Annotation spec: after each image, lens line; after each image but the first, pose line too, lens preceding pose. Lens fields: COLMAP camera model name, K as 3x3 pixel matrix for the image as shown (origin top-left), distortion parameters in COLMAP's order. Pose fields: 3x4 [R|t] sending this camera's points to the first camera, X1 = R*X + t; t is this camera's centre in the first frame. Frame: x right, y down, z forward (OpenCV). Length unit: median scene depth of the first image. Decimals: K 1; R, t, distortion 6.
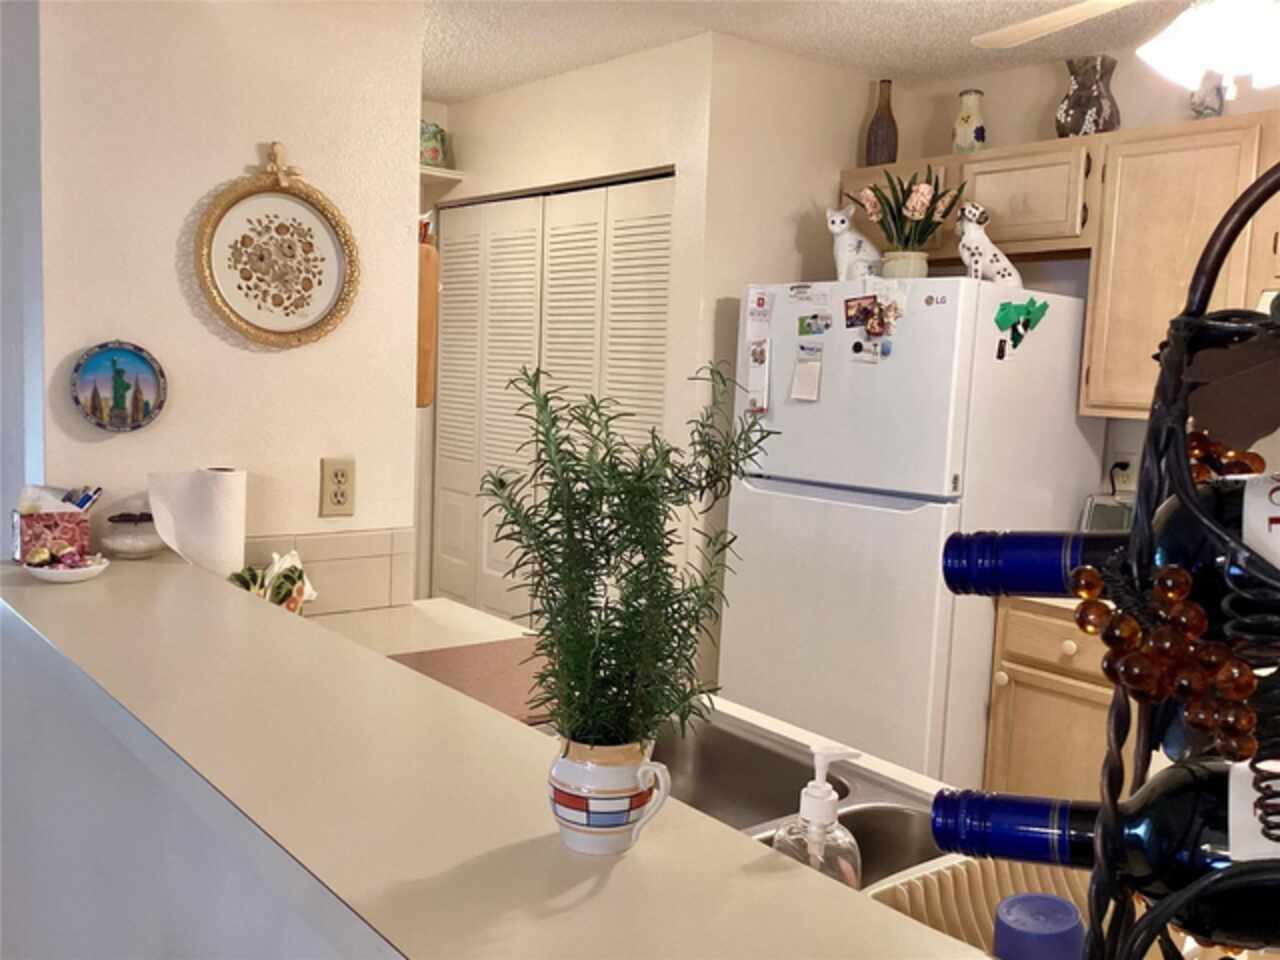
lens RADIAL K [[1159.2, 0, 640.0], [0, 1159.2, 480.0], [0, 0, 1]] dist [0.122877, -0.215291]
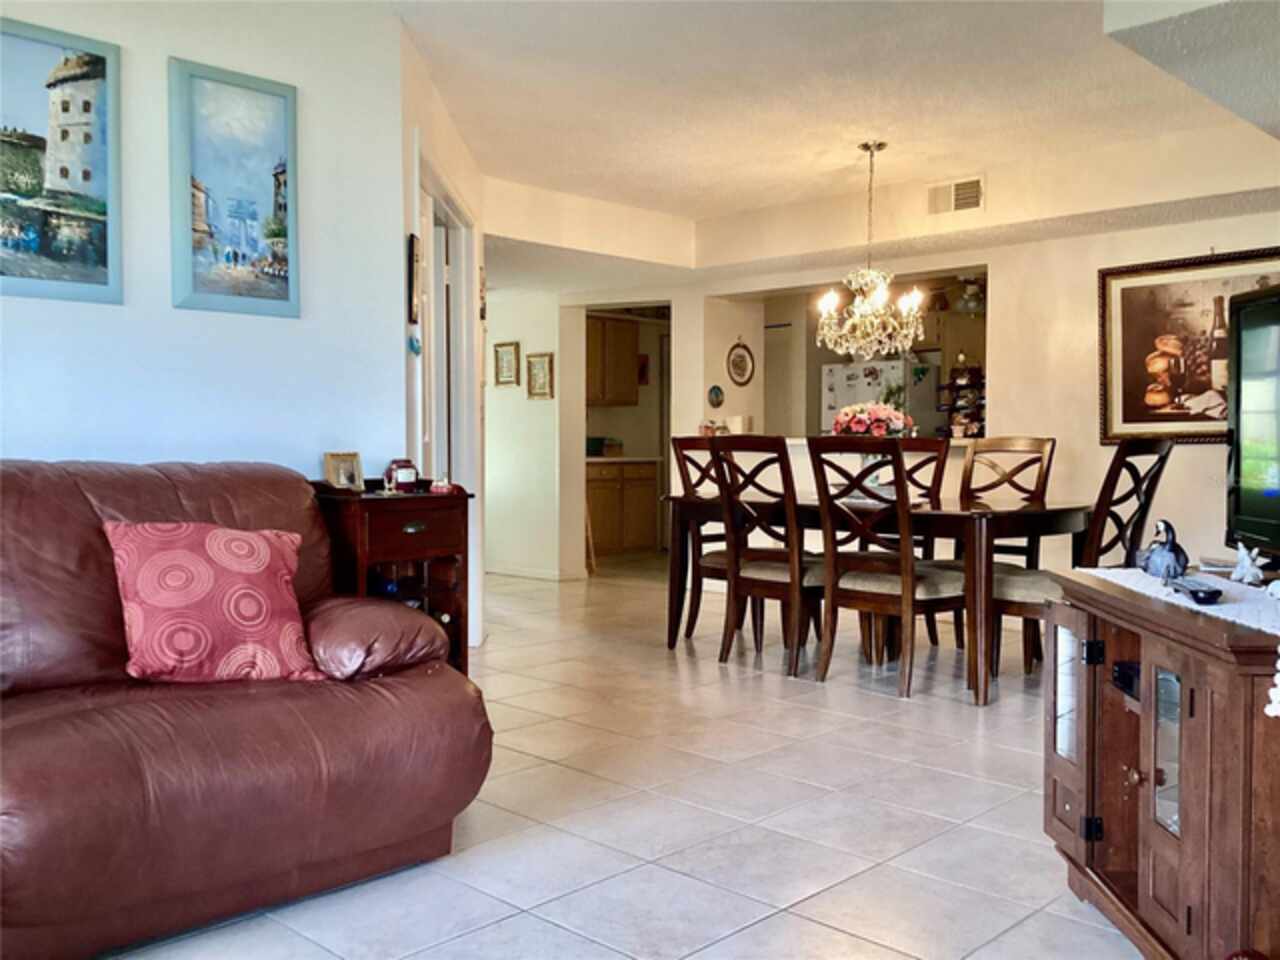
lens RADIAL K [[1159.2, 0, 640.0], [0, 1159.2, 480.0], [0, 0, 1]] dist [0.122877, -0.215291]
pose [[0.992217, -0.045169, 0.116042, -0.762992], [0.052076, 0.997004, -0.057190, 0.275260], [-0.113111, 0.062788, 0.991596, -1.904806]]
